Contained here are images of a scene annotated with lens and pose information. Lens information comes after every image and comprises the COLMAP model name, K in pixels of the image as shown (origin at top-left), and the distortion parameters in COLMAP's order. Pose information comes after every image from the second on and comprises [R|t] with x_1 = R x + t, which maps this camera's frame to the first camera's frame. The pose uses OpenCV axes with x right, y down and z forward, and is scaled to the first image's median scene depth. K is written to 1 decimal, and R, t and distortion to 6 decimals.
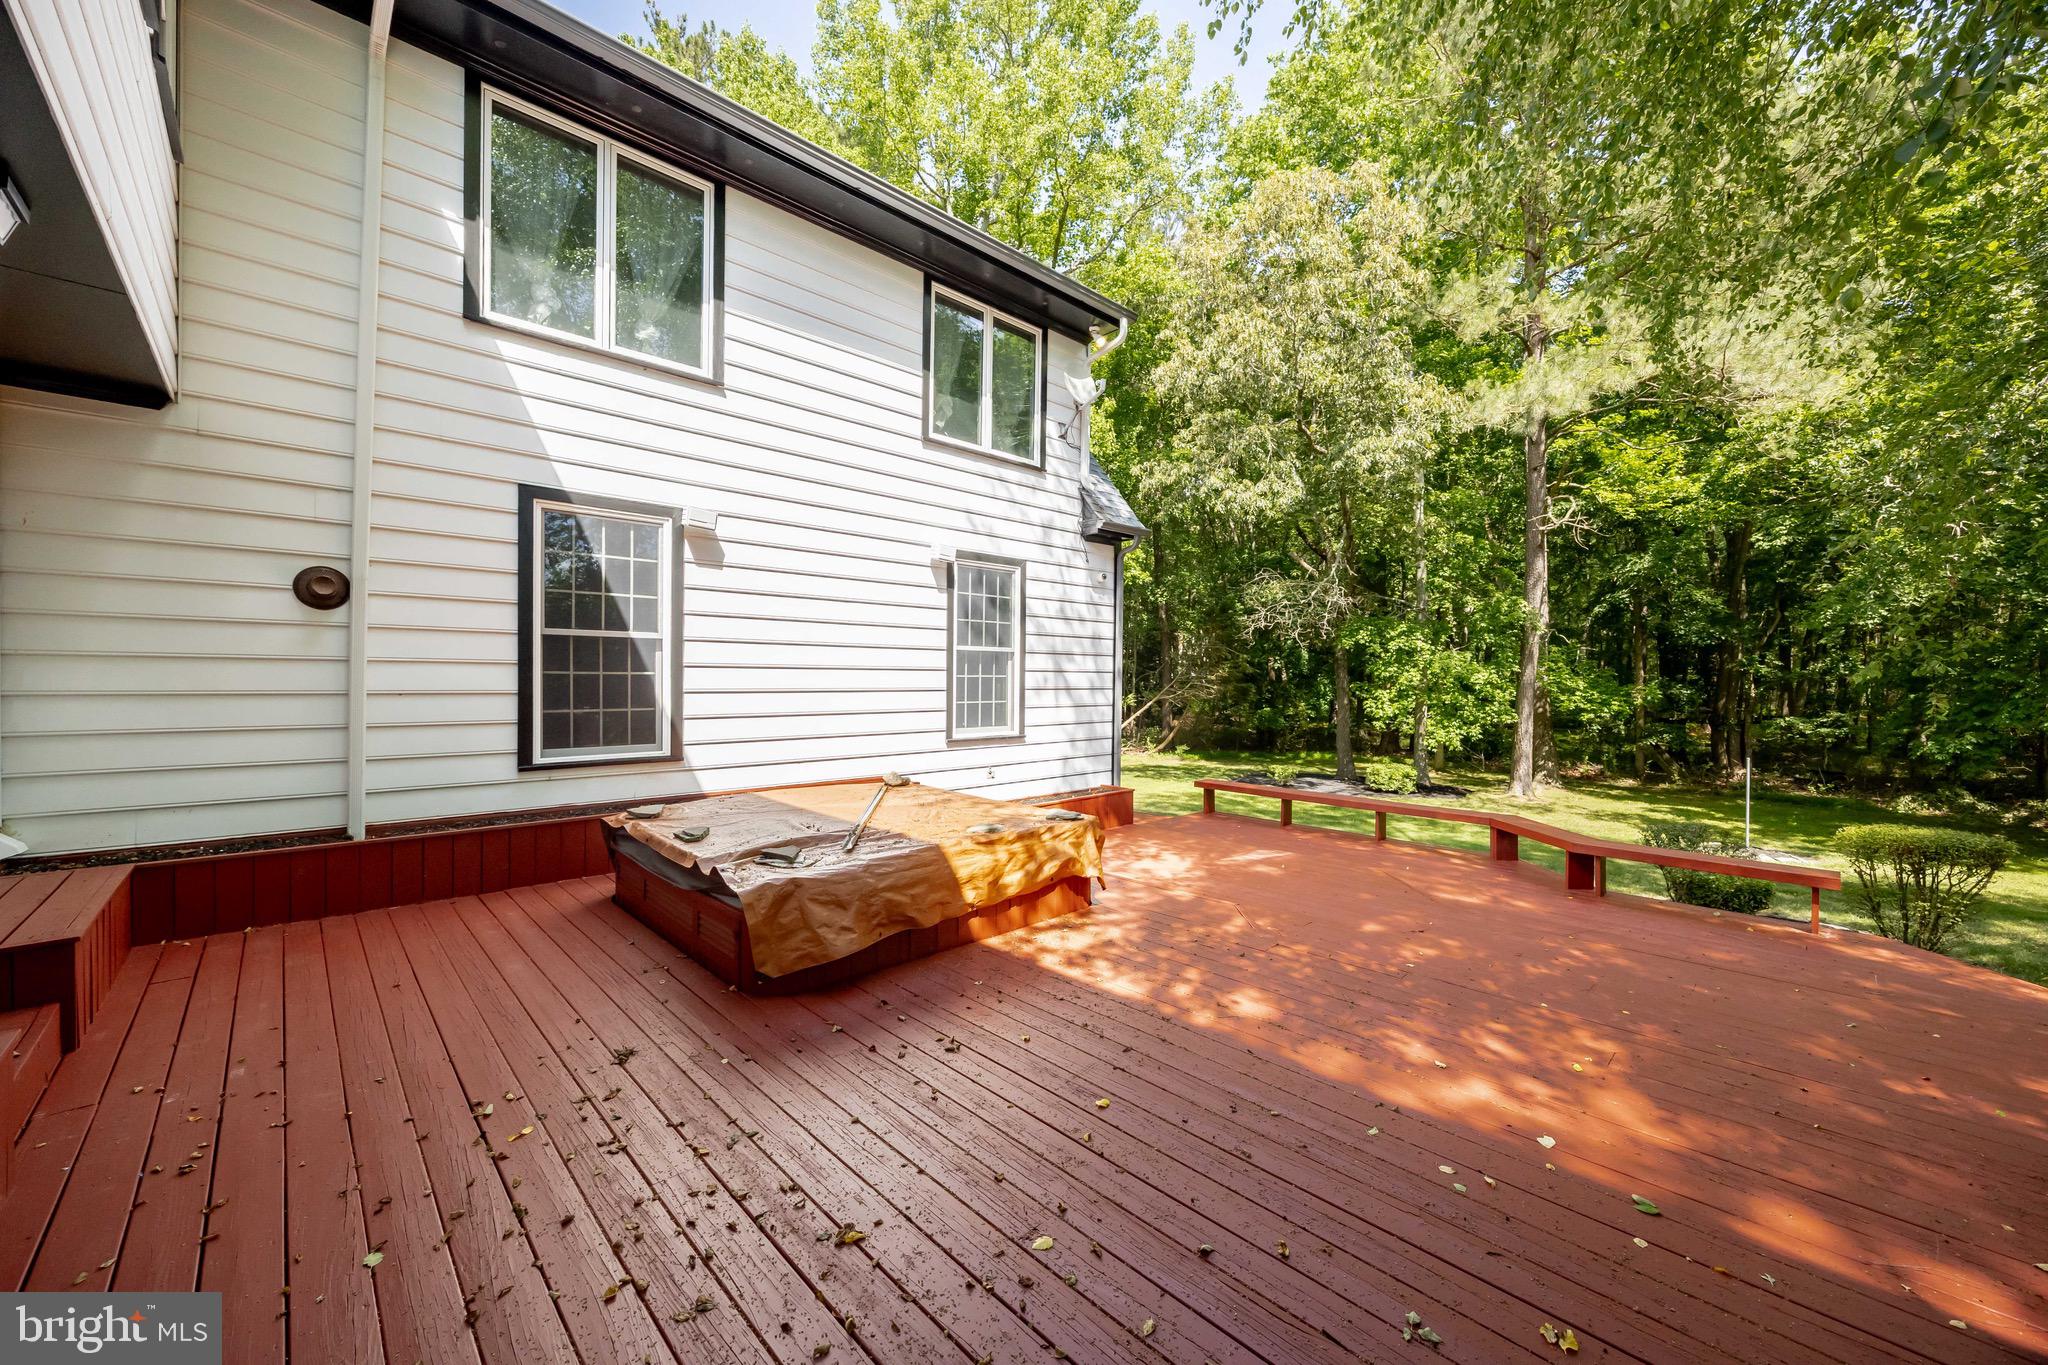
lens RADIAL K [[776.0, 0, 1020.2], [0, 776.0, 685.2], [0, 0, 1]] dist [0.000511, -0.000017]
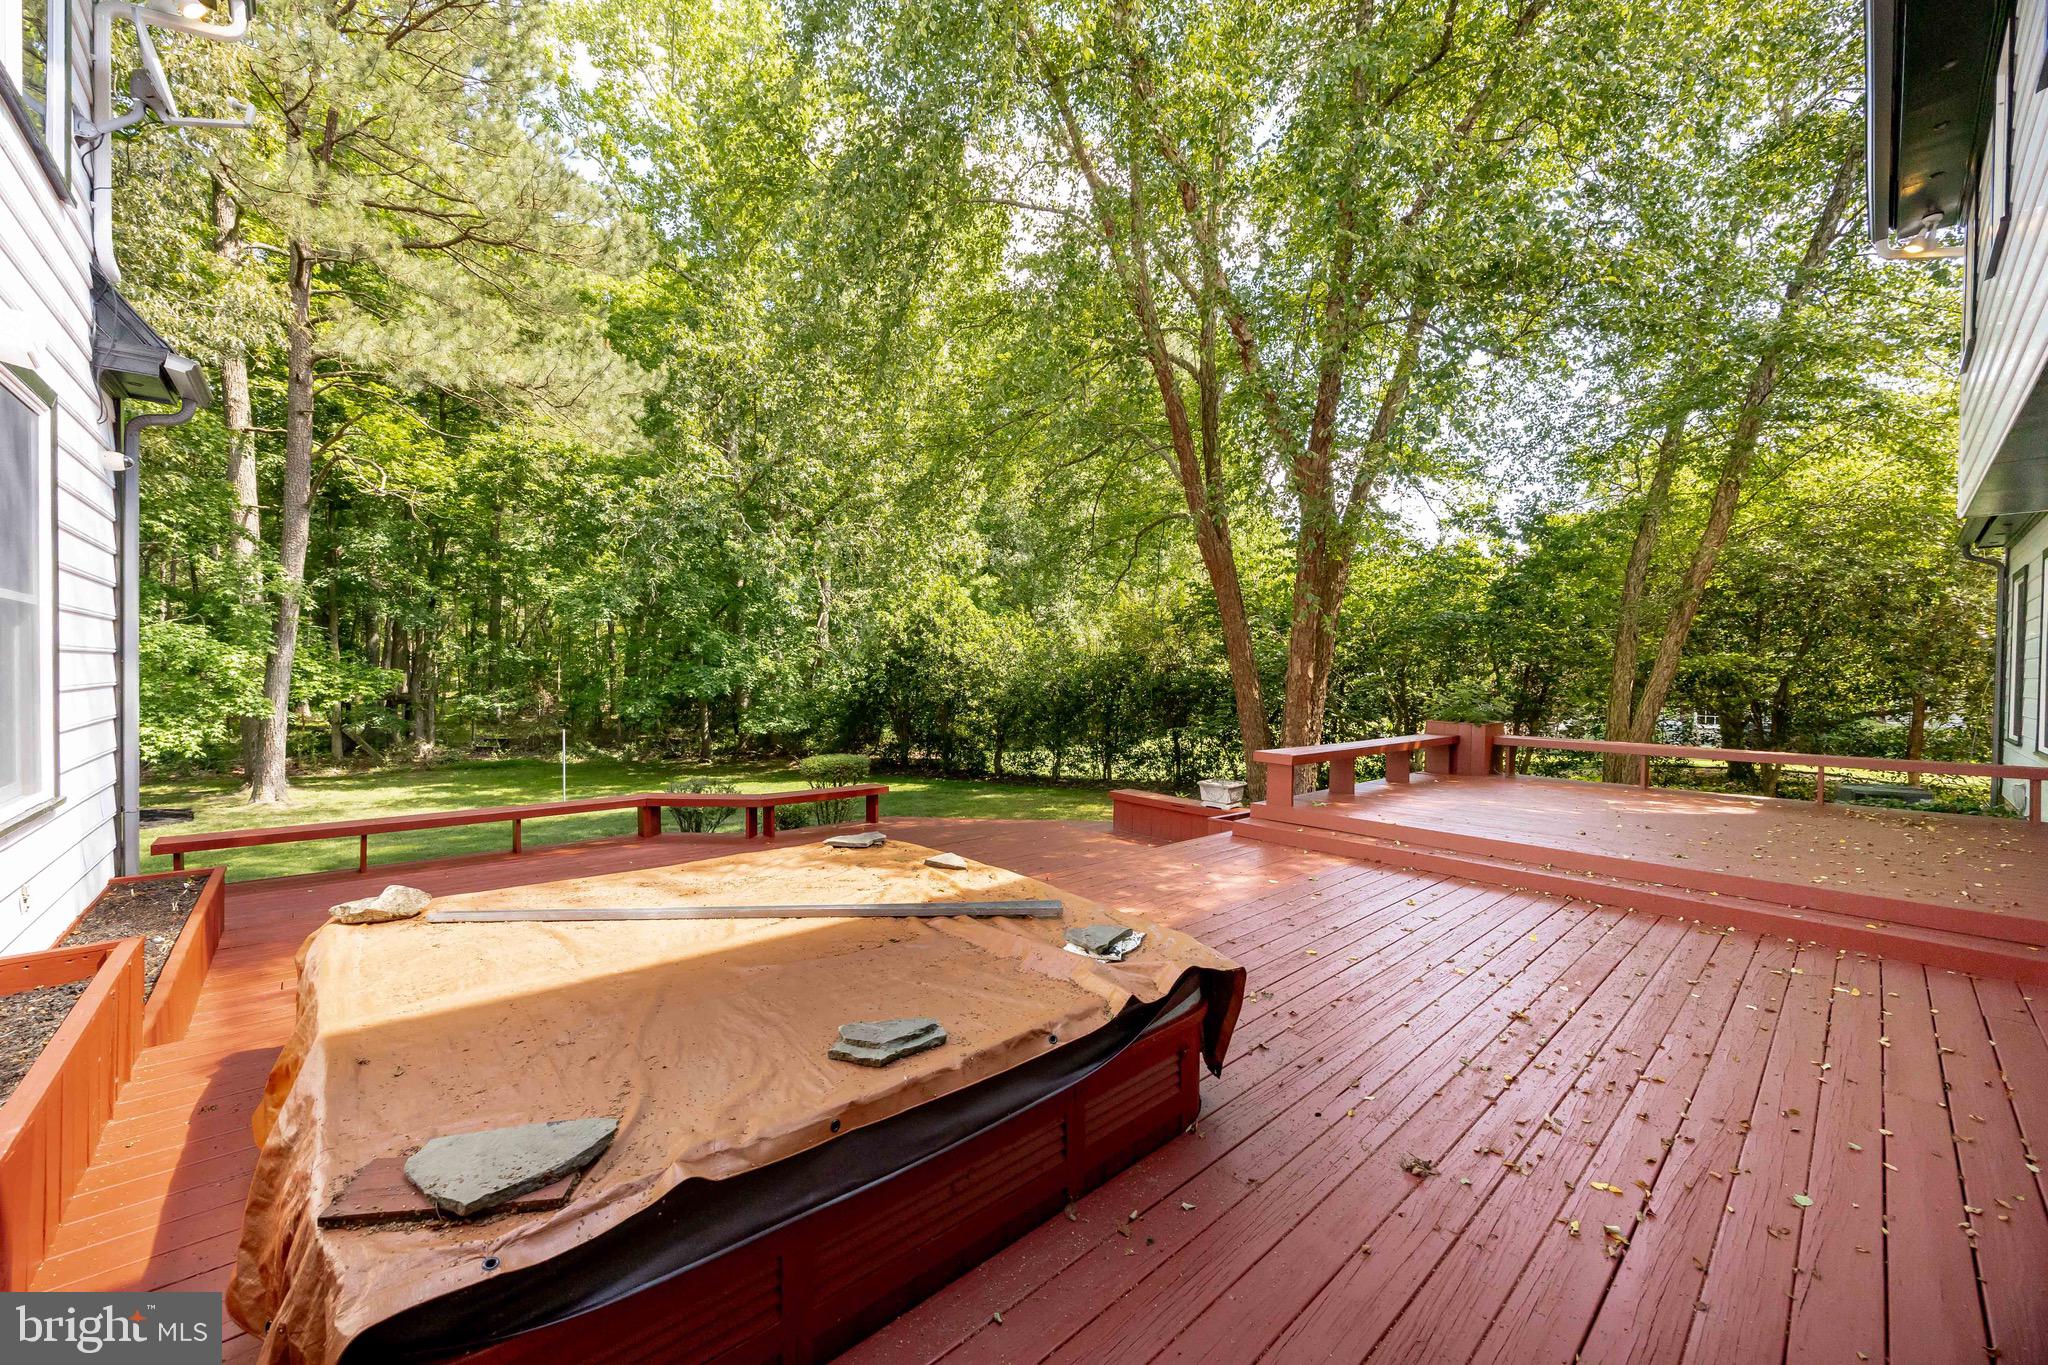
lens RADIAL K [[776.0, 0, 1020.2], [0, 776.0, 685.2], [0, 0, 1]] dist [0.000511, -0.000017]
pose [[0.024269, -0.026095, 0.999365, -1.508116], [0.001168, 0.999659, 0.026074, -0.035734], [-0.999705, 0.000535, 0.024291, 1.615188]]
